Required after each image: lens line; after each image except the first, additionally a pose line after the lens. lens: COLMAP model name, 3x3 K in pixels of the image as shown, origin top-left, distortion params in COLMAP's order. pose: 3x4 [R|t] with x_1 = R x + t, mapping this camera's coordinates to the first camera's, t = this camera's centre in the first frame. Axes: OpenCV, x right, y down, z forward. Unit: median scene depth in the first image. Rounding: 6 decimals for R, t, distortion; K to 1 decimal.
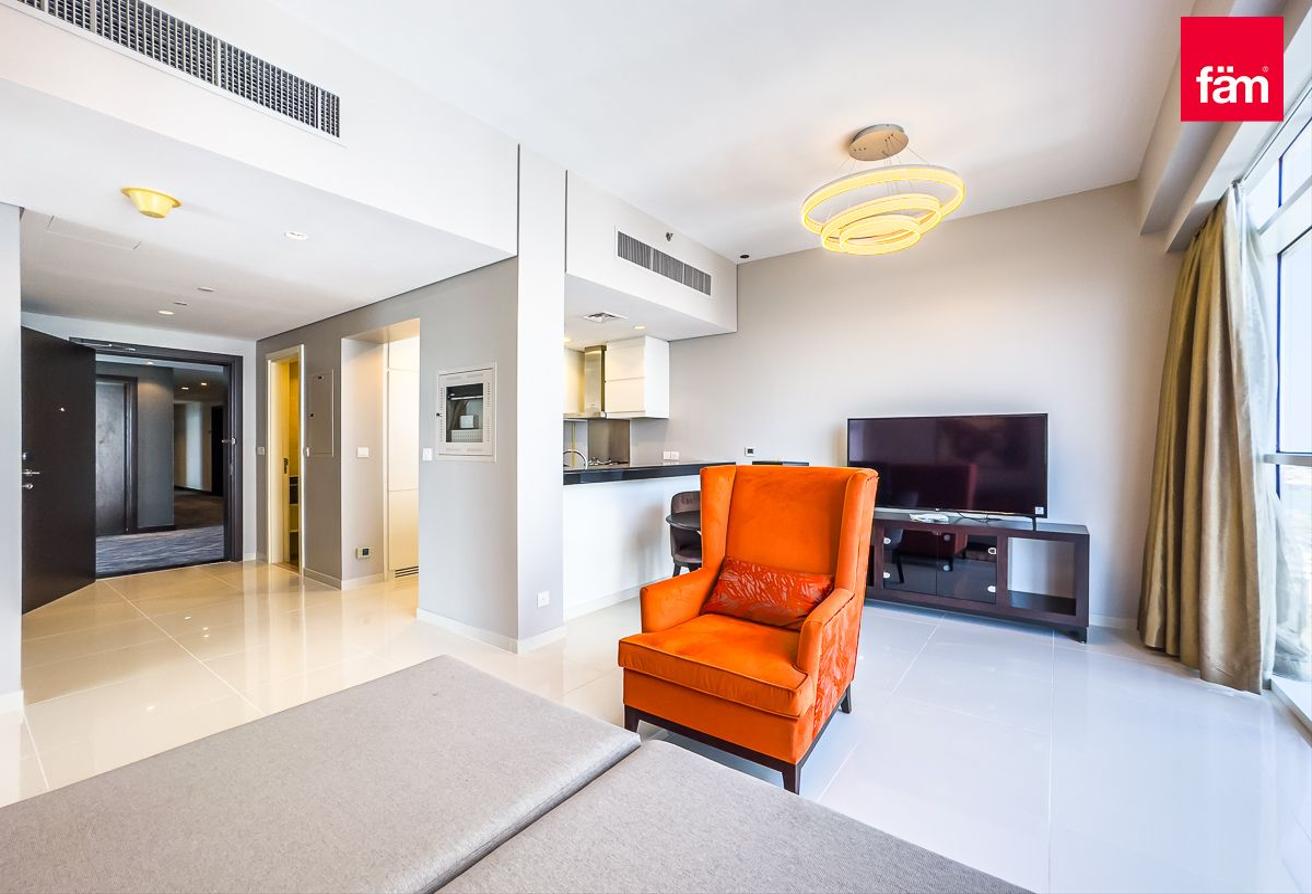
lens RADIAL K [[543.7, 0, 658.8], [0, 543.7, 450.5], [0, 0, 1]] dist [-0.019353, 0.000972]
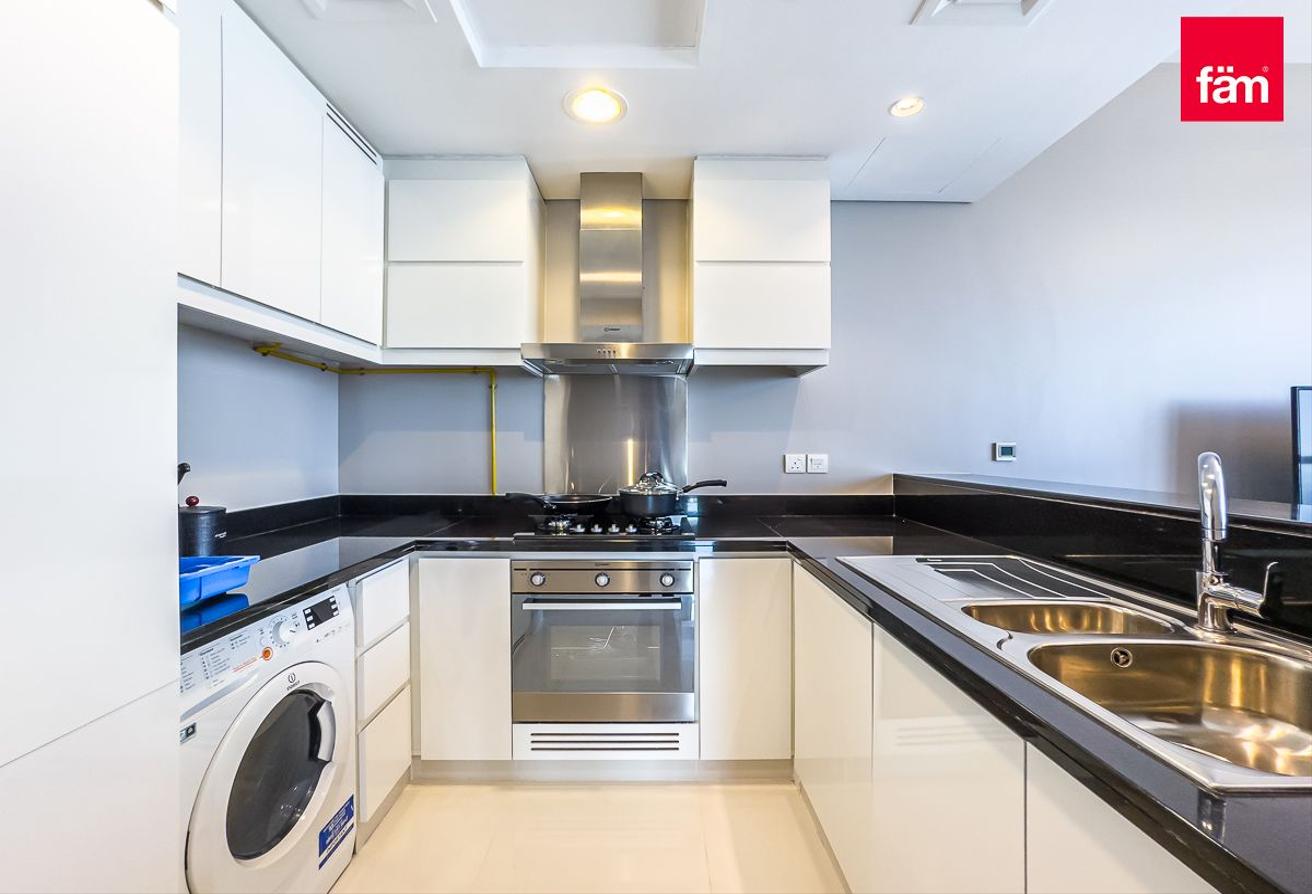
lens RADIAL K [[543.7, 0, 658.8], [0, 543.7, 450.5], [0, 0, 1]] dist [-0.019353, 0.000972]
pose [[0.810956, -0.007520, 0.585059, -0.507265], [0.006789, 0.999971, 0.003442, -0.003706], [-0.585067, 0.001181, 0.810984, 1.117684]]
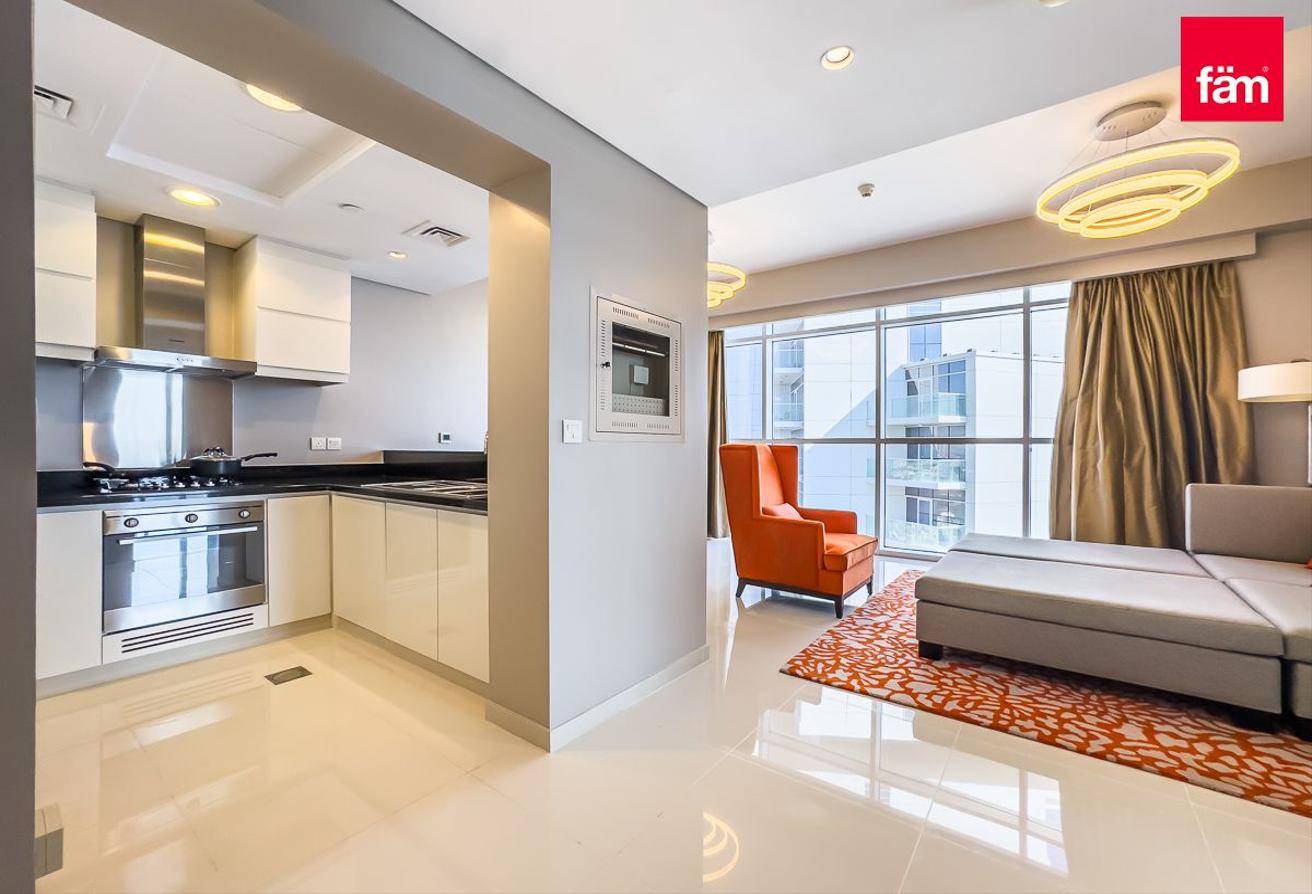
lens RADIAL K [[543.7, 0, 658.8], [0, 543.7, 450.5], [0, 0, 1]] dist [-0.019353, 0.000972]
pose [[0.018440, -0.006693, 0.999808, -0.977175], [0.003356, 0.999972, 0.006632, 0.024023], [-0.999824, 0.003233, 0.018462, 0.907775]]
